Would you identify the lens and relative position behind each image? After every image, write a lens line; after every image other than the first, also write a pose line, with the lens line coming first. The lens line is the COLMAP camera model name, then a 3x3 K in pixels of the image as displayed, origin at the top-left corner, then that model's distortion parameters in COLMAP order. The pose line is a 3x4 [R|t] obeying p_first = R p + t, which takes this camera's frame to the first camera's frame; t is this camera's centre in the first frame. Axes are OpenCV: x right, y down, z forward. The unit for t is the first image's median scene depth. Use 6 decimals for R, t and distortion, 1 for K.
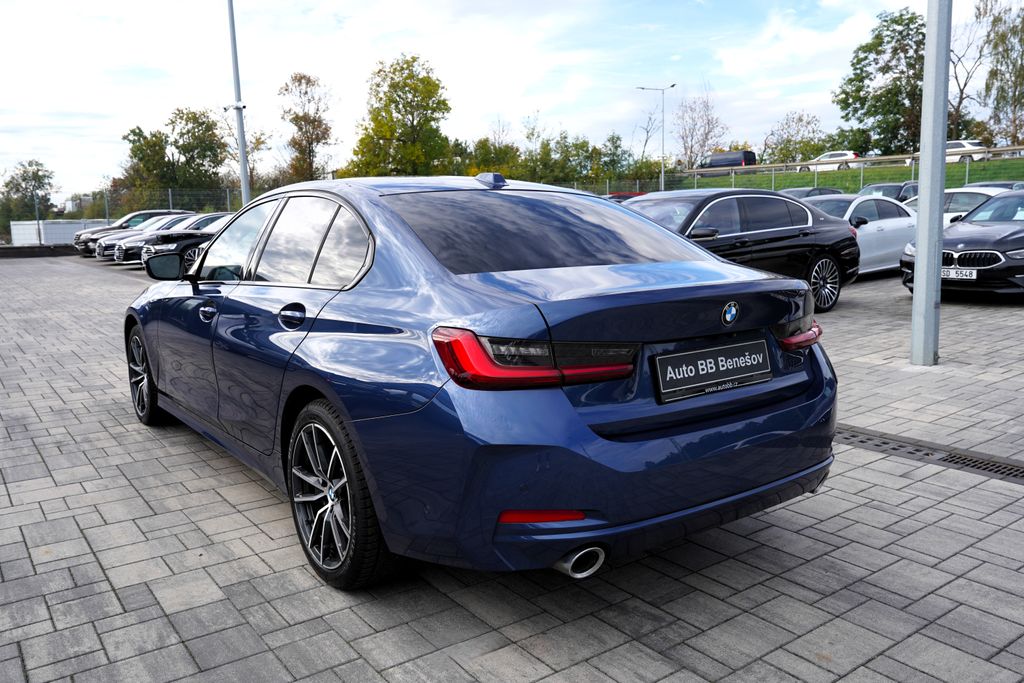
lens RADIAL K [[783.3, 0, 487.4], [0, 783.3, 338.8], [0, 0, 1]] dist [-0.006806, 0.010566]
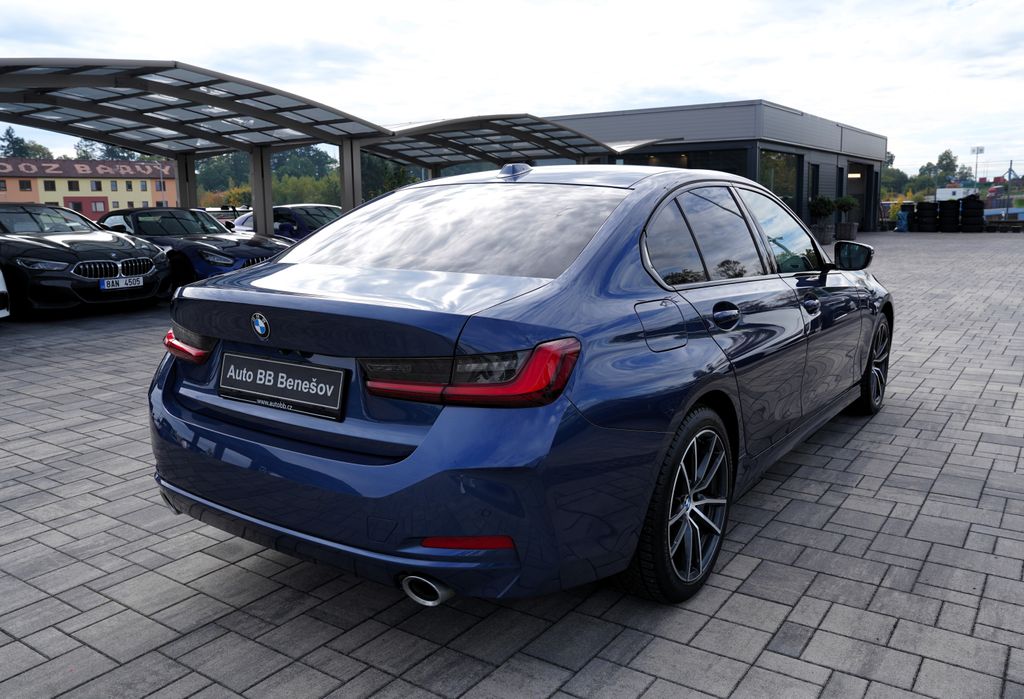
lens RADIAL K [[807.1, 0, 551.9], [0, 807.1, 348.1], [0, 0, 1]] dist [-0.002590, 0.007943]
pose [[0.365948, 0.177404, -0.913570, 0.057586], [-0.137973, 0.981156, 0.135261, -0.008027], [0.920351, 0.076549, 0.383529, 0.041702]]
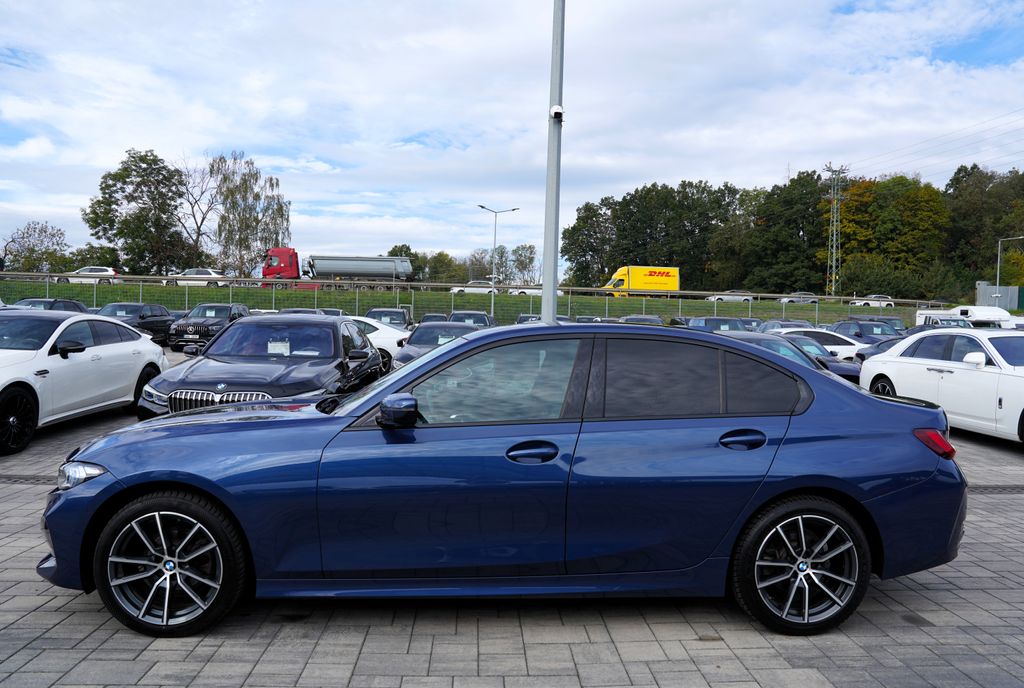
lens RADIAL K [[735.6, 0, 512.0], [0, 735.6, 344.0], [0, 0, 1]] dist [-0.112749, 0.087876]
pose [[0.526587, 0.017759, 0.849936, -0.076102], [0.095013, 0.992288, -0.079600, -0.006013], [-0.844795, 0.122672, 0.520839, 0.038310]]
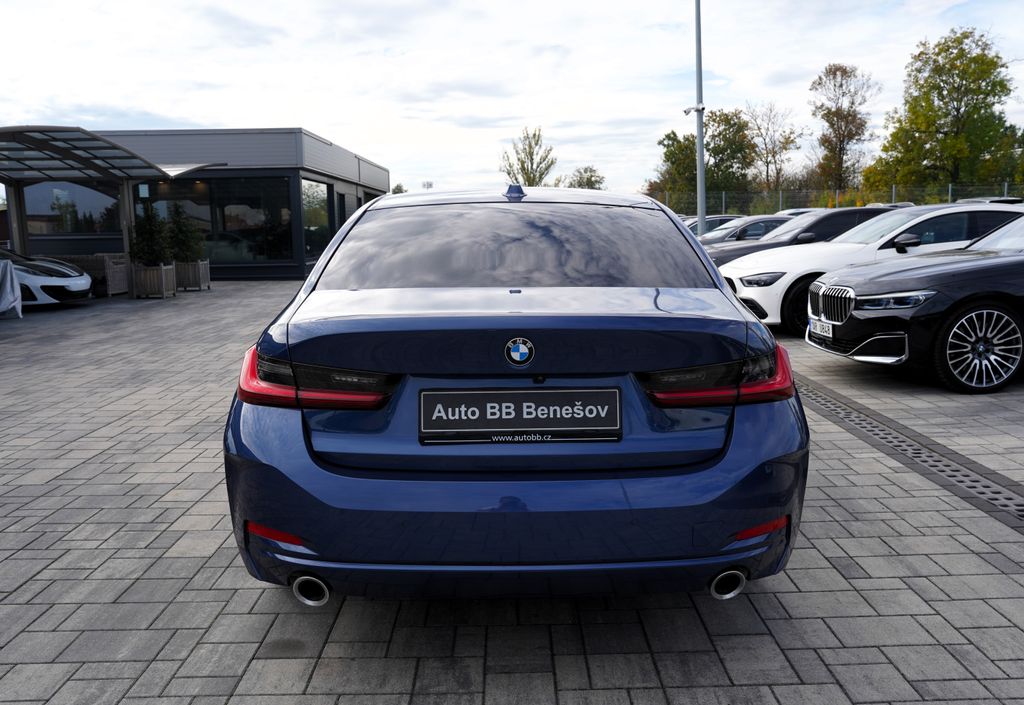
lens RADIAL K [[830.5, 0, 540.6], [0, 830.5, 355.0], [0, 0, 1]] dist [-0.071987, 0.101076]
pose [[0.834596, 0.090972, -0.543300, 0.035670], [-0.086662, 0.995671, 0.033591, -0.002663], [0.544004, 0.019048, 0.838867, 0.011486]]
